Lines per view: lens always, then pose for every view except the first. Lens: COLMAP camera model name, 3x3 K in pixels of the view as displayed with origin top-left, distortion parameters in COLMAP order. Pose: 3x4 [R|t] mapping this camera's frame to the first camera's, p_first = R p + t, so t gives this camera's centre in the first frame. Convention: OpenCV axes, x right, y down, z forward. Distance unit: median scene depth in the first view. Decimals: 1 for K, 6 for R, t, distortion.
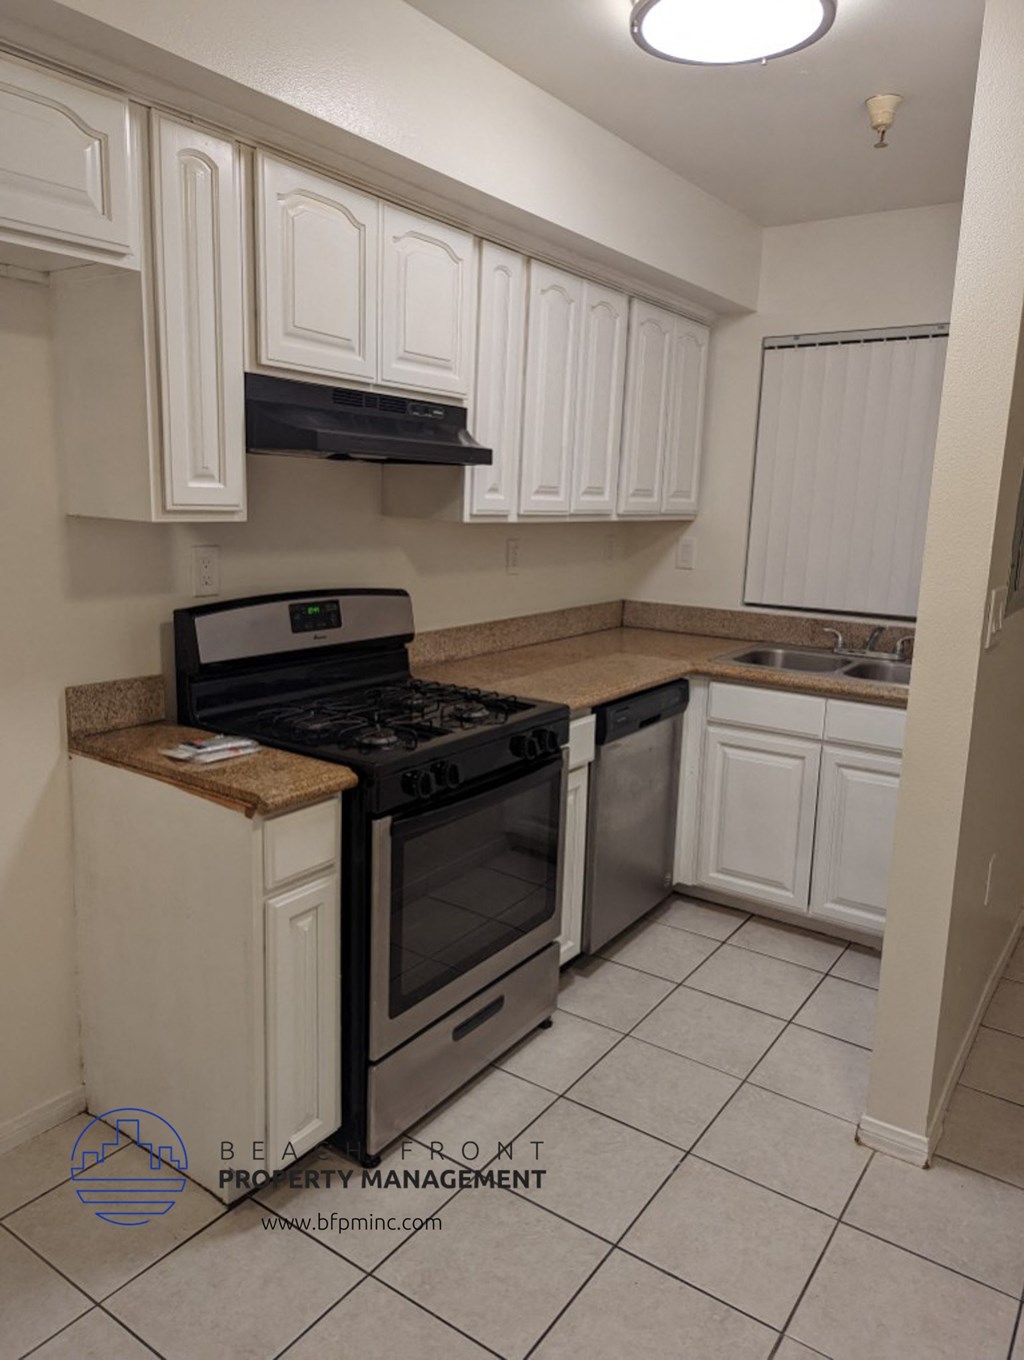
lens RADIAL K [[946.3, 0, 512.0], [0, 946.3, 680.0], [0, 0, 1]] dist [0.057862, -0.069643]
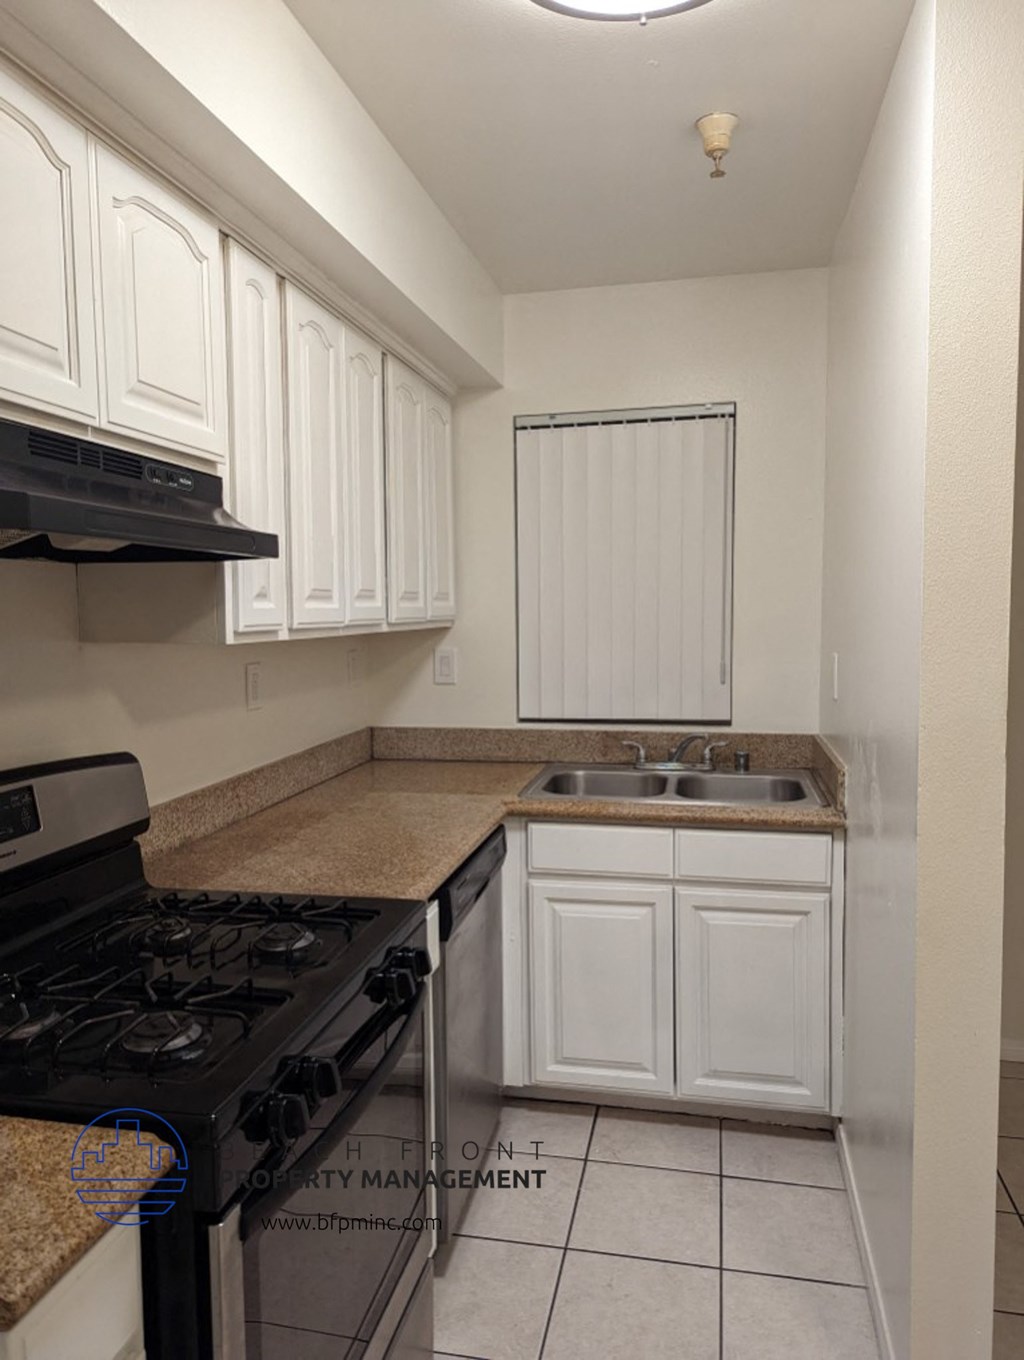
lens RADIAL K [[953.8, 0, 508.4], [0, 953.8, 687.6], [0, 0, 1]] dist [0.059452, -0.056794]
pose [[0.921802, -0.075603, 0.380218, -0.150616], [0.114781, 0.990049, -0.081411, -0.069632], [-0.370280, 0.118687, 0.921307, 0.366026]]
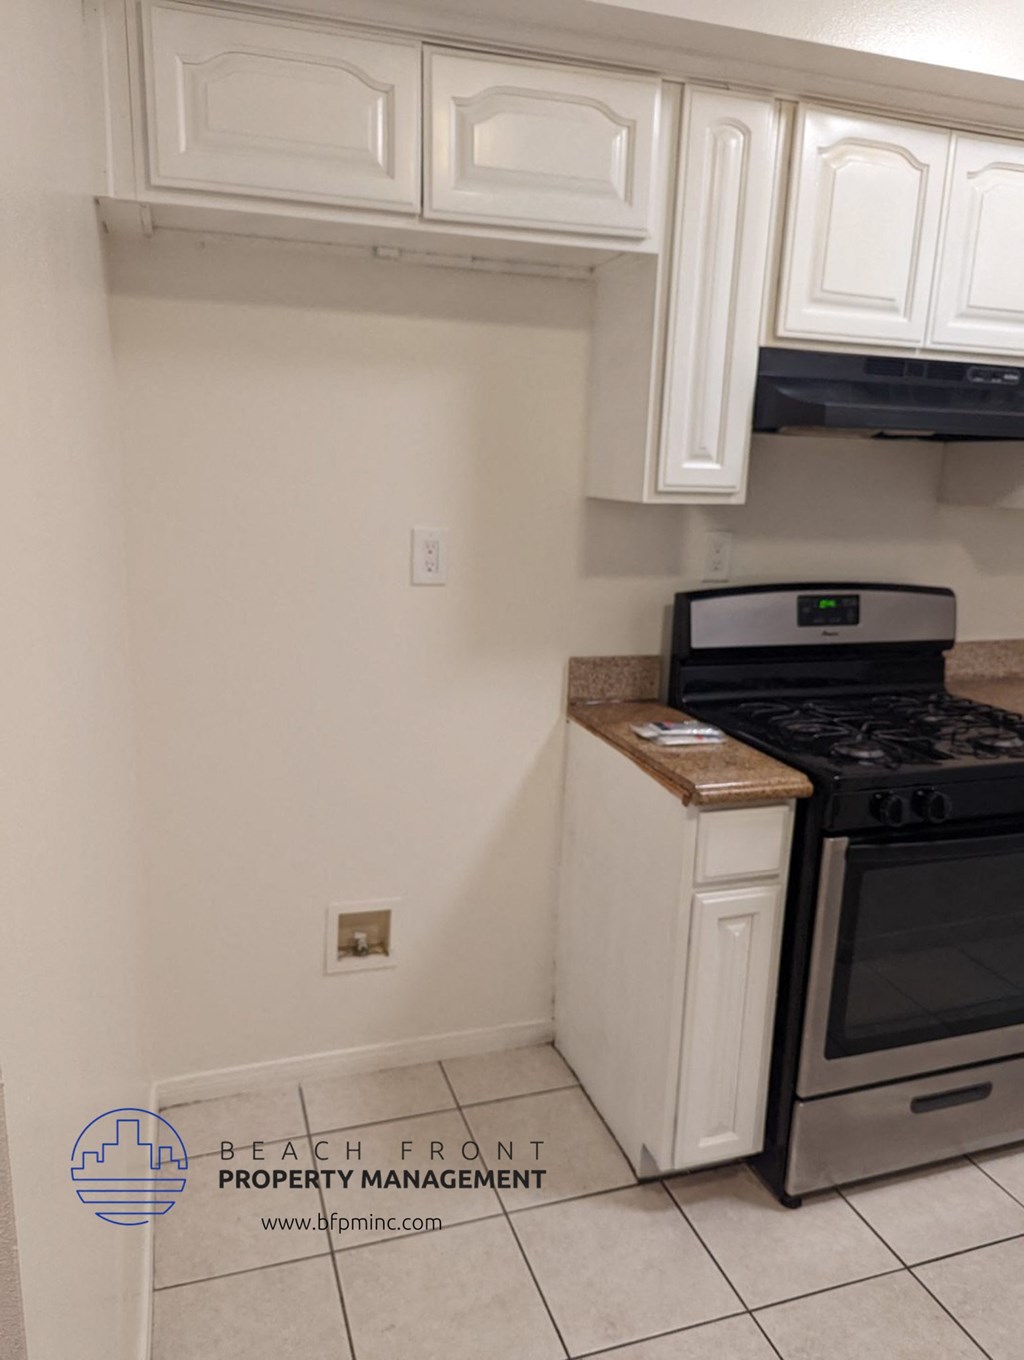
lens RADIAL K [[957.0, 0, 506.6], [0, 957.0, 700.0], [0, 0, 1]] dist [0.030760, -0.041705]
pose [[0.799014, 0.129454, -0.587212, 0.112143], [-0.116378, 0.991379, 0.060200, -0.000853], [0.589943, 0.020238, 0.807191, 0.073809]]
